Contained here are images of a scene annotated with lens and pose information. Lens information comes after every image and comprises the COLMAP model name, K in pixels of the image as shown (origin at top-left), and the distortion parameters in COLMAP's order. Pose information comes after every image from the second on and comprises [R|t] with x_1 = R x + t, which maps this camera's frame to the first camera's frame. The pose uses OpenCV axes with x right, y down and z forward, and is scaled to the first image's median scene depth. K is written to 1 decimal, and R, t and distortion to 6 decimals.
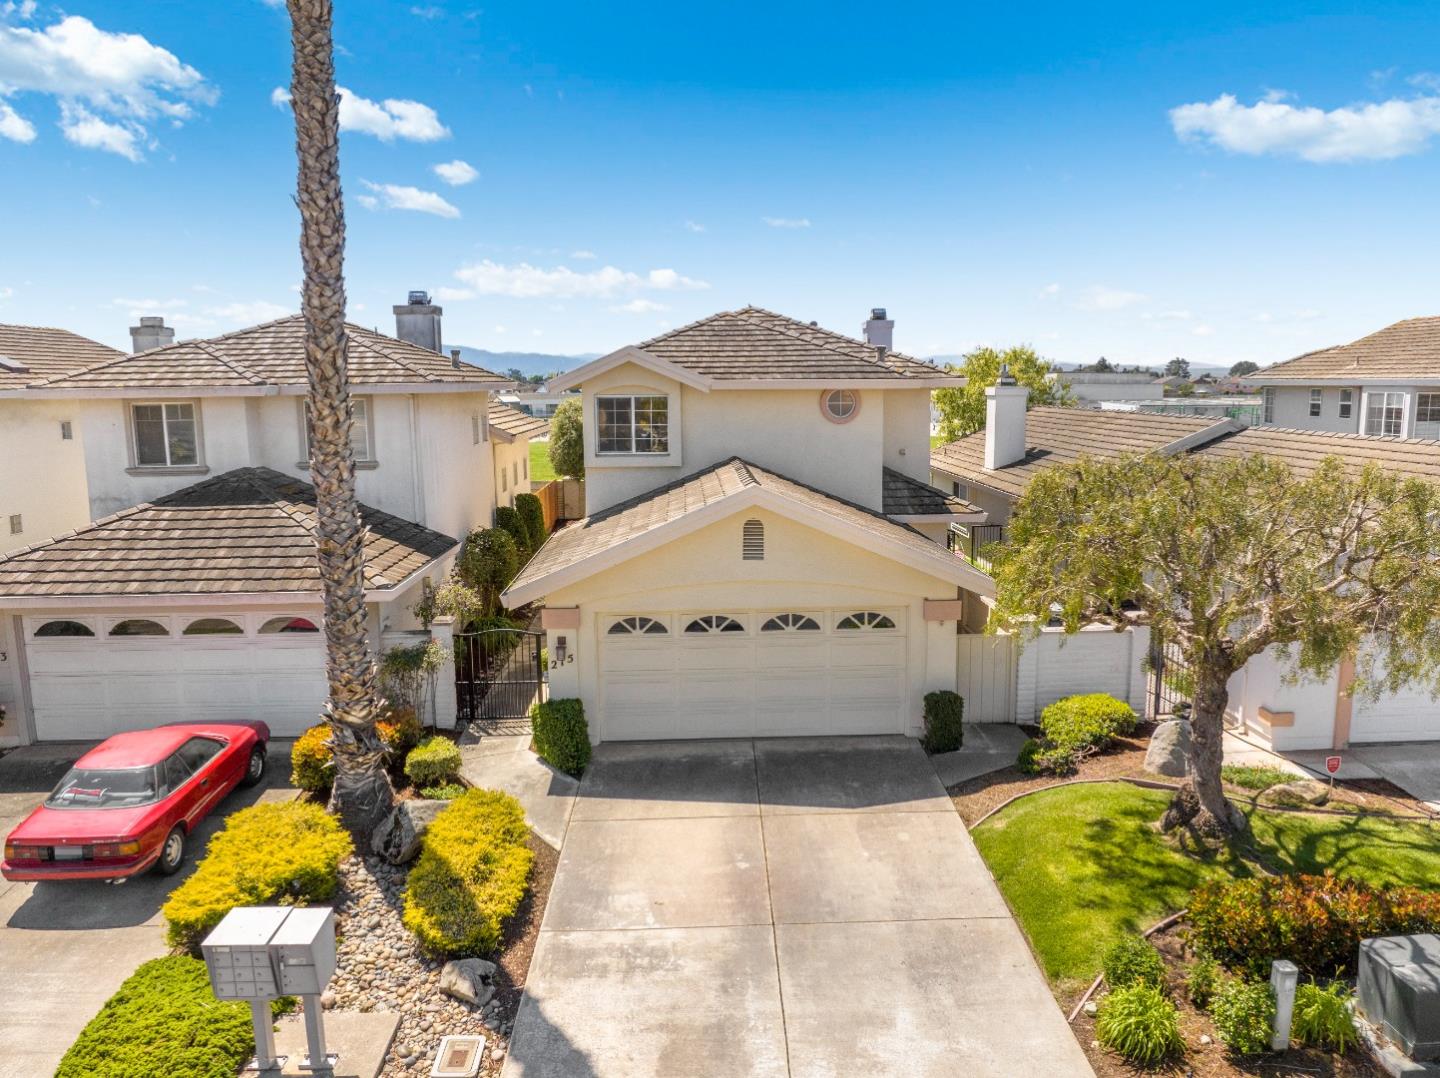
lens RADIAL K [[978.5, 0, 718.5], [0, 978.5, 534.7], [0, 0, 1]] dist [-0.011050, -0.001650]
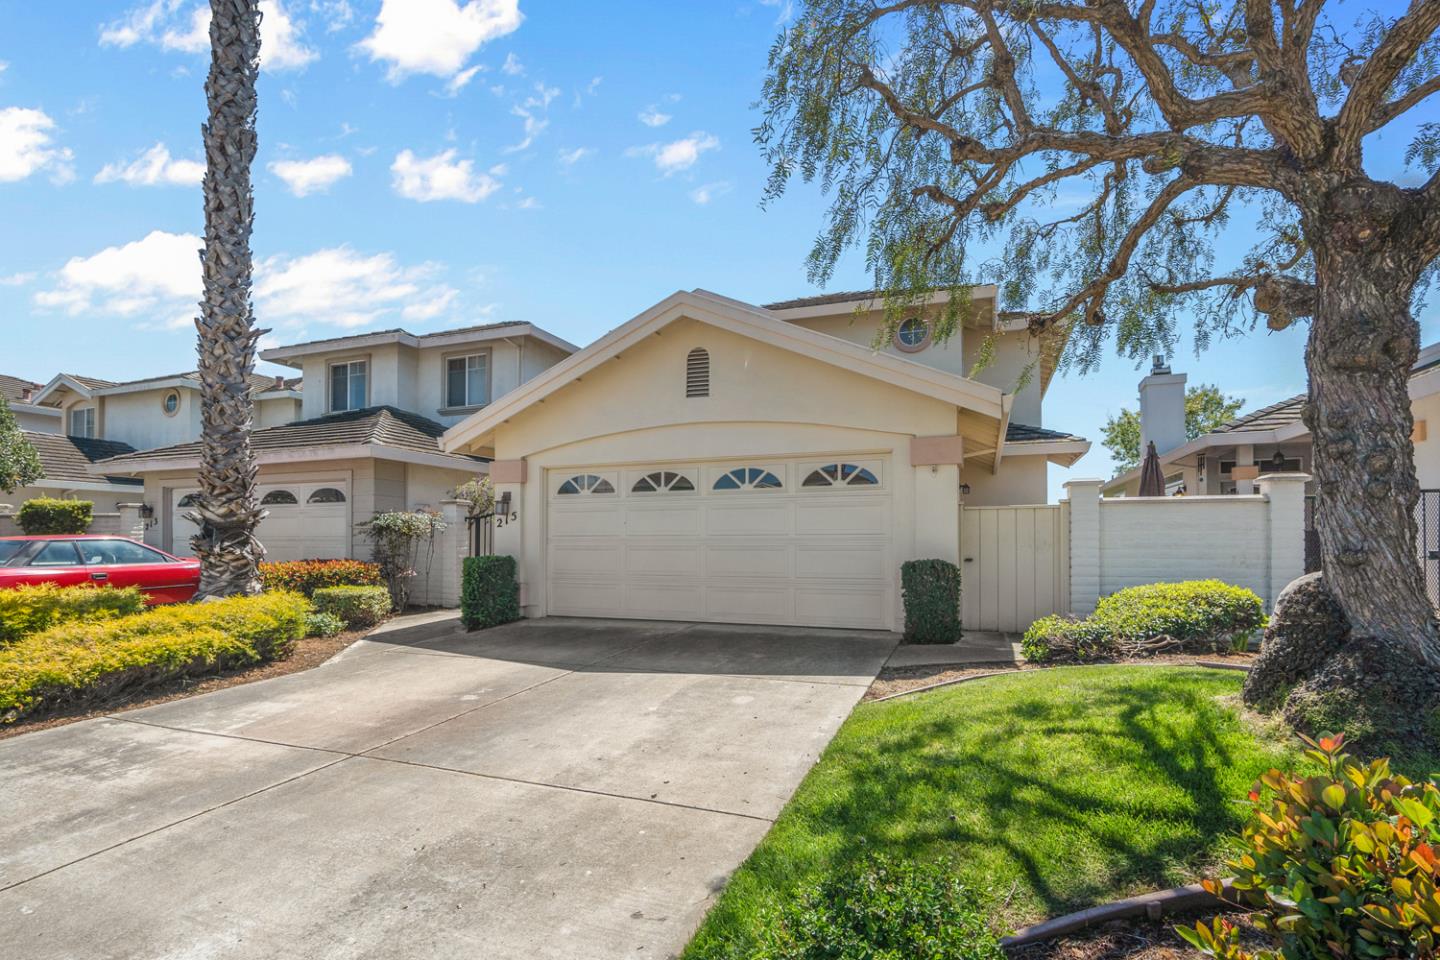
lens RADIAL K [[666.0, 0, 724.2], [0, 666.0, 541.9], [0, 0, 1]] dist [-0.014566, 0.001578]
pose [[0.925568, 0.012765, -0.378365, 0.328247], [-0.065877, 0.989614, -0.127763, 0.263087], [0.372805, 0.143179, 0.916797, 0.601464]]
